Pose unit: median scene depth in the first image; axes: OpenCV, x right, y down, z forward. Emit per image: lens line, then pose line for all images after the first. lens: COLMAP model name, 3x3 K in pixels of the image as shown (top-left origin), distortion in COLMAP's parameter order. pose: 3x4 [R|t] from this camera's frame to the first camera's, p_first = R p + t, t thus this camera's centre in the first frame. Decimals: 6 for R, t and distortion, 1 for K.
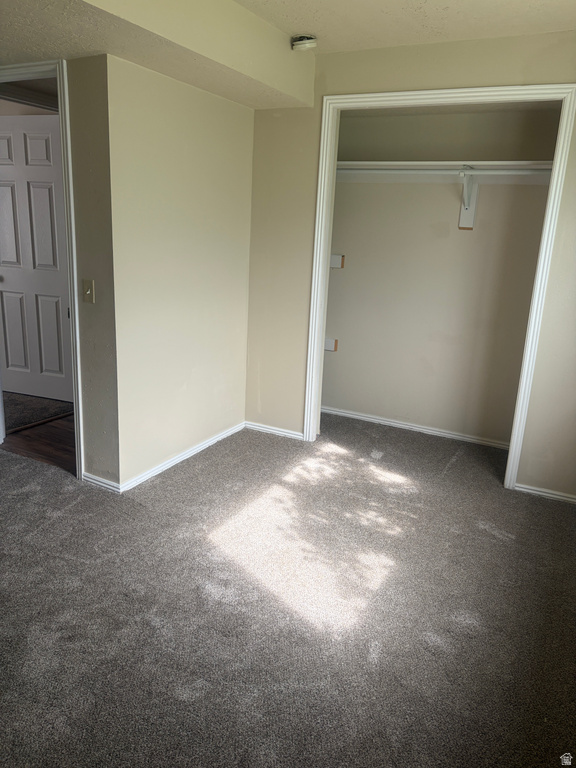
lens RADIAL K [[580.7, 0, 287.7], [0, 580.7, 380.9], [0, 0, 1]] dist [0.040555, -0.049003]
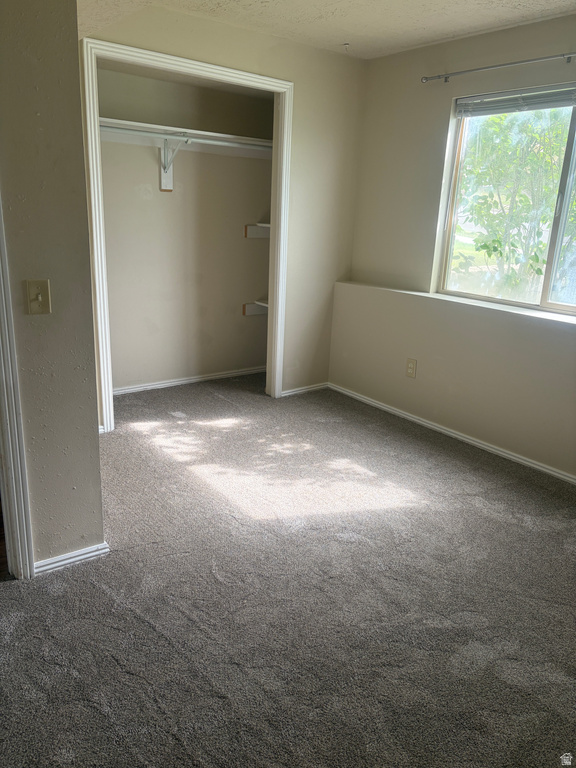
lens RADIAL K [[580.7, 0, 286.7], [0, 580.7, 385.5], [0, 0, 1]] dist [0.040555, -0.049003]
pose [[0.411937, -0.295536, 0.861955, -0.731675], [0.214266, 0.950836, 0.223611, -0.128526], [-0.885662, 0.092574, 0.455008, 0.394385]]
